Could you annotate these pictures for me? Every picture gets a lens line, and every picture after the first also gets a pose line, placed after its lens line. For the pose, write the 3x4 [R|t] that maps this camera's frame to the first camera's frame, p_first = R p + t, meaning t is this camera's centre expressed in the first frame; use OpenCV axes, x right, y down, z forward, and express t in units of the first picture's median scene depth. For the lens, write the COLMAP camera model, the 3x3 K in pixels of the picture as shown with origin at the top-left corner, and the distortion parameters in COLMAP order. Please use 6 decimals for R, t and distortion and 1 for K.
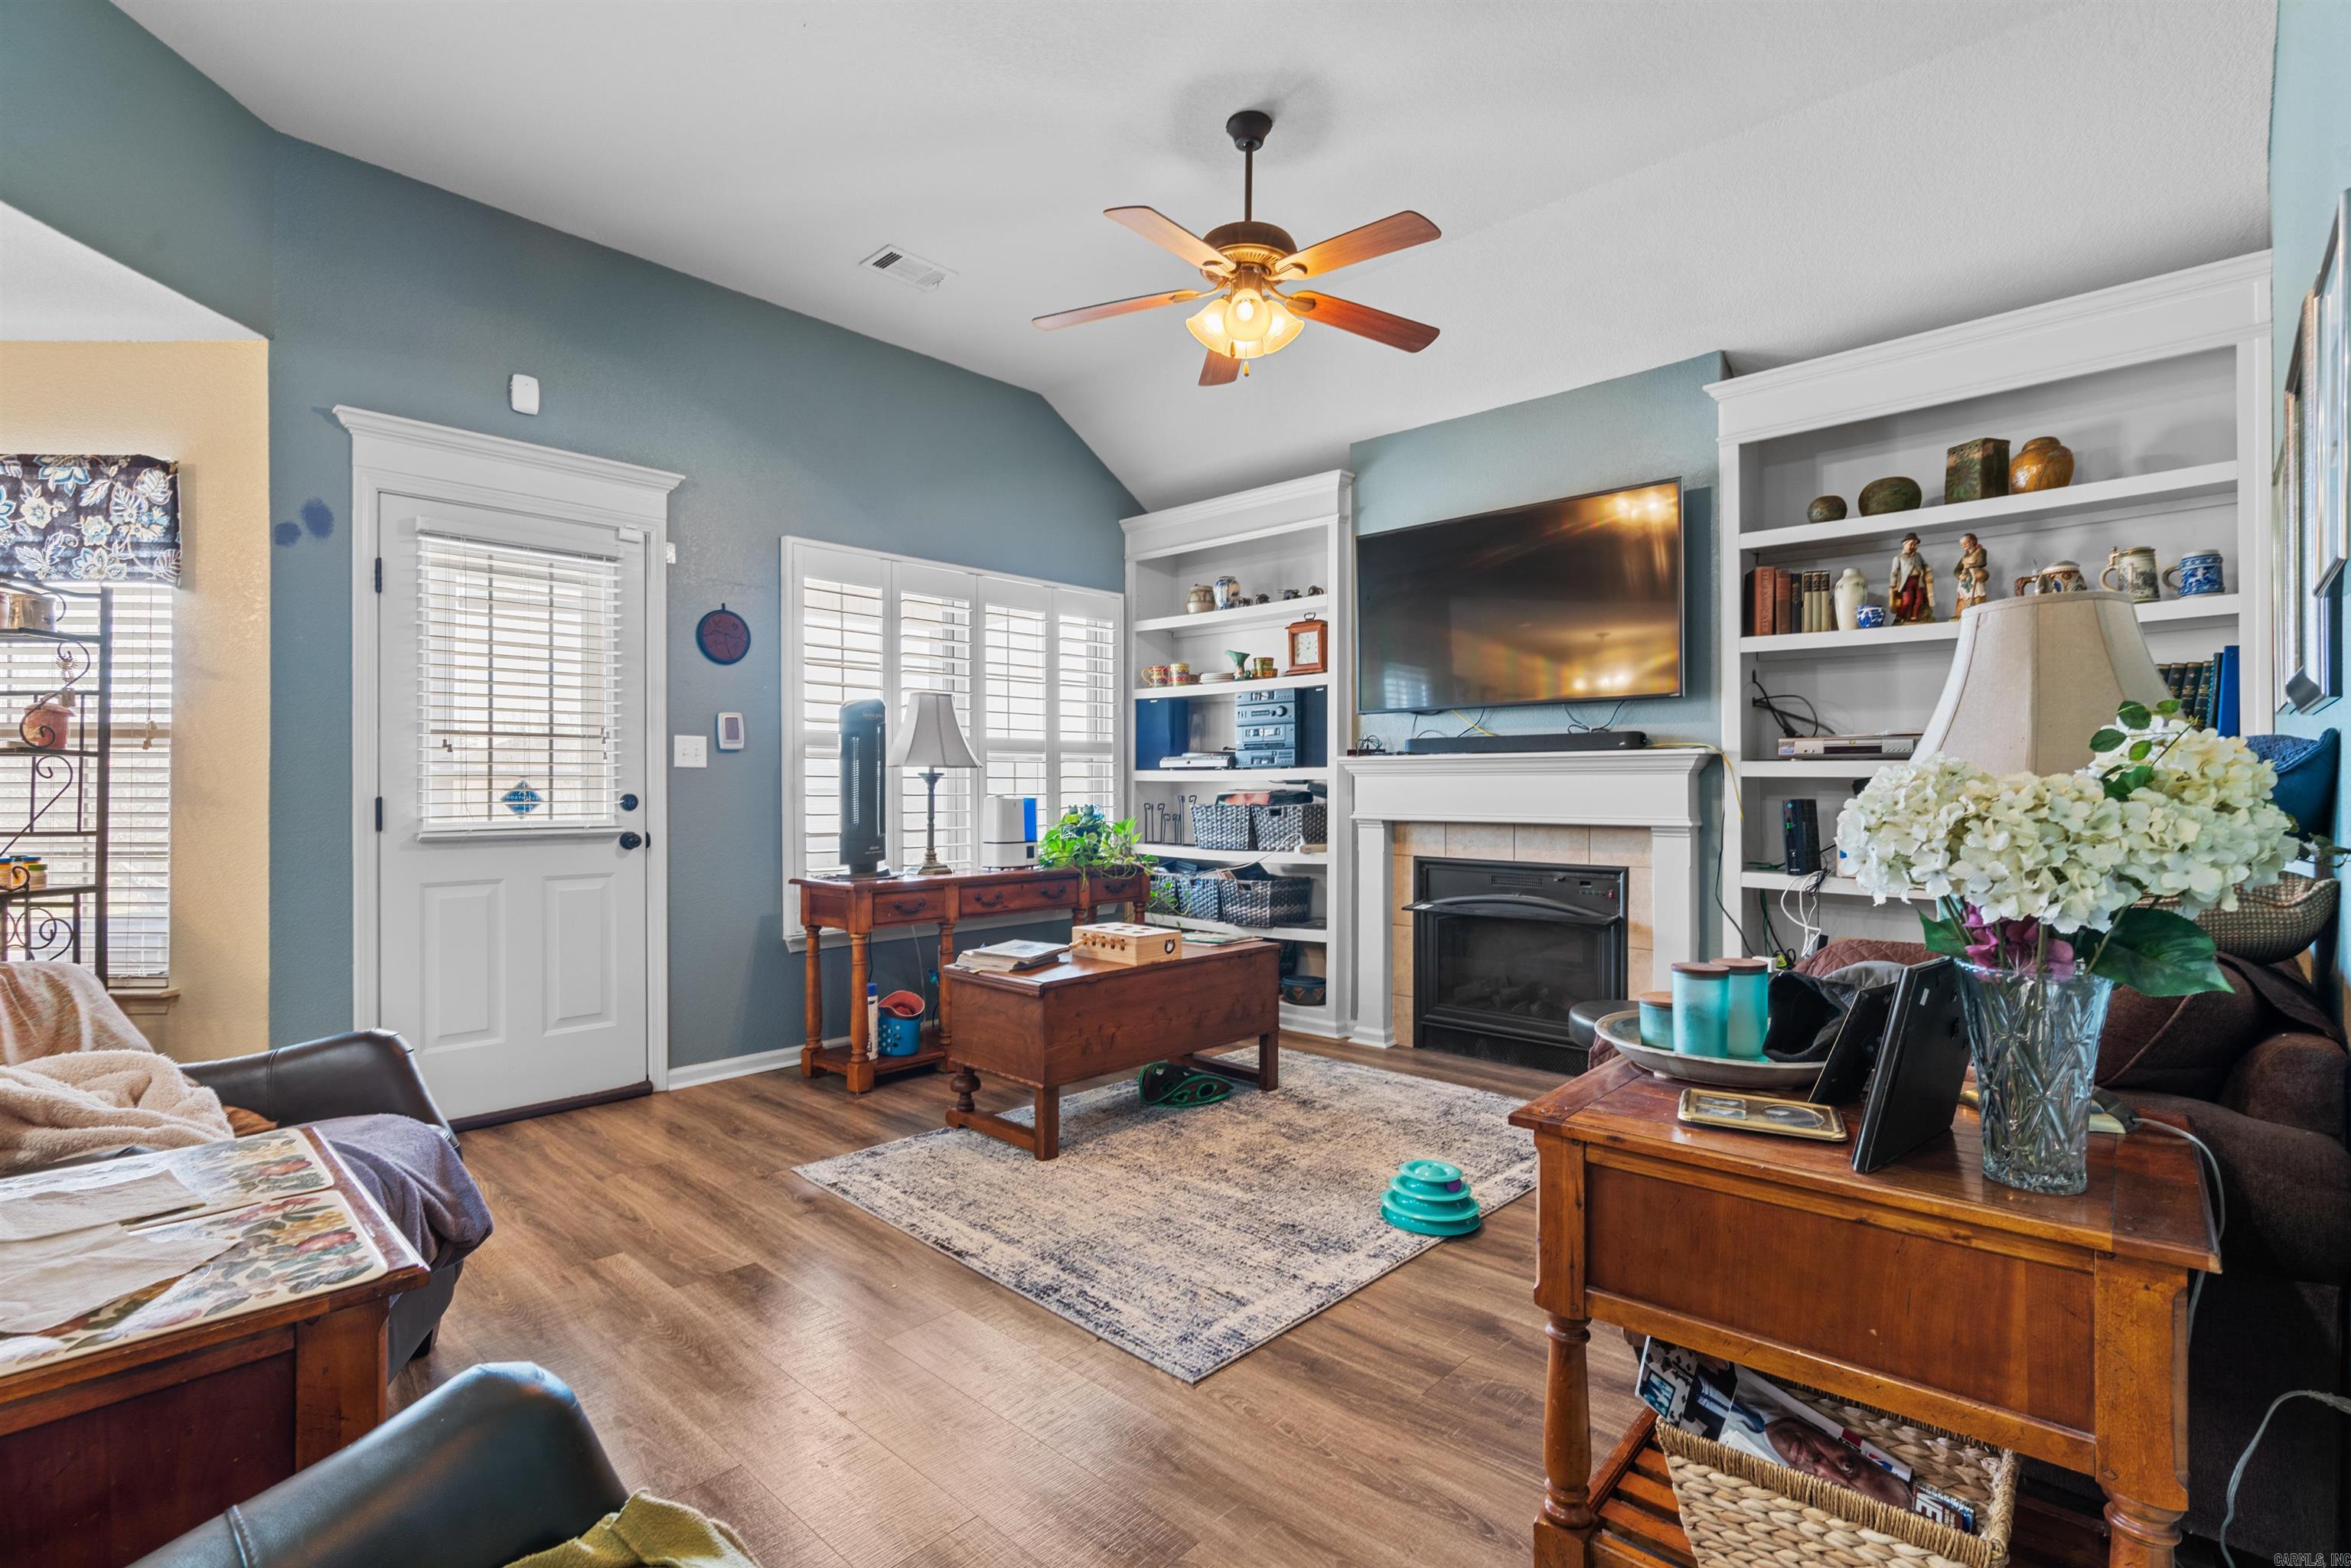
lens RADIAL K [[1102.9, 0, 1166.1], [0, 1102.9, 786.4], [0, 0, 1]] dist [-0.001956, -0.000738]
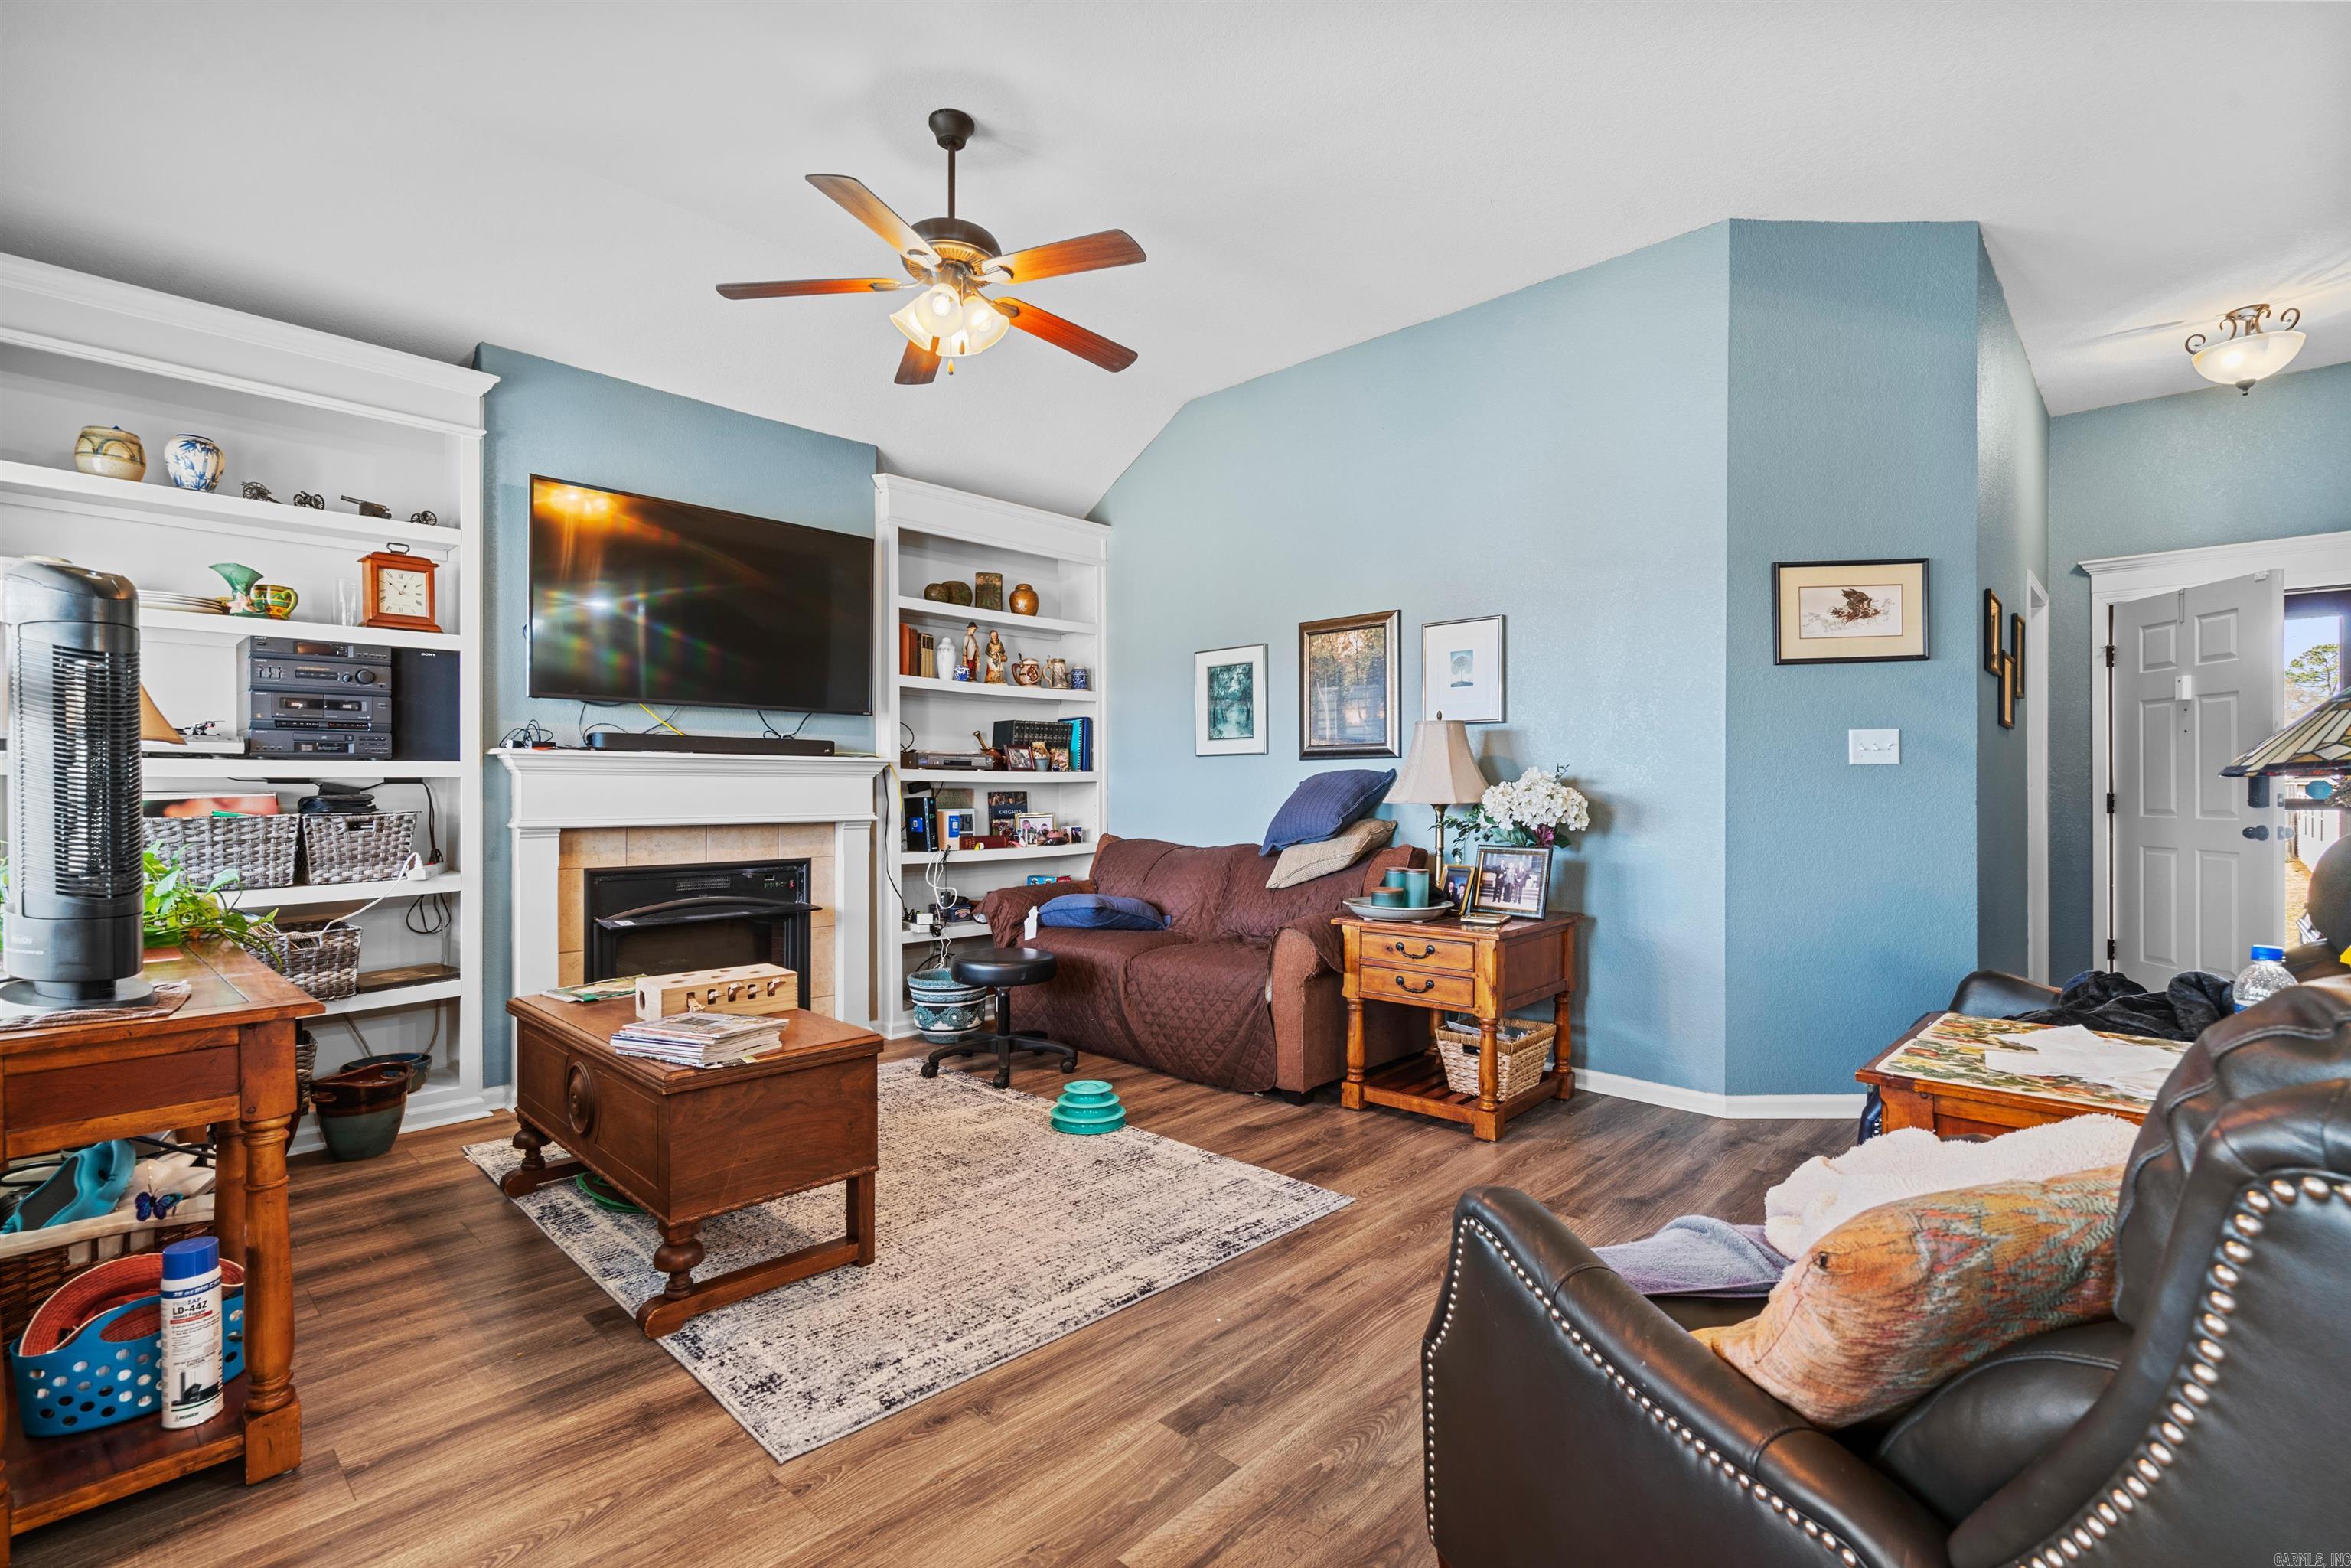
lens RADIAL K [[1065.8, 0, 1164.5], [0, 1065.8, 788.3], [0, 0, 1]] dist [0.001764, -0.000657]
pose [[0.005663, 0.002074, 0.999982, -0.834536], [-0.000289, 0.999998, -0.002072, 0.003317], [-0.999984, -0.000277, 0.005664, 0.754593]]
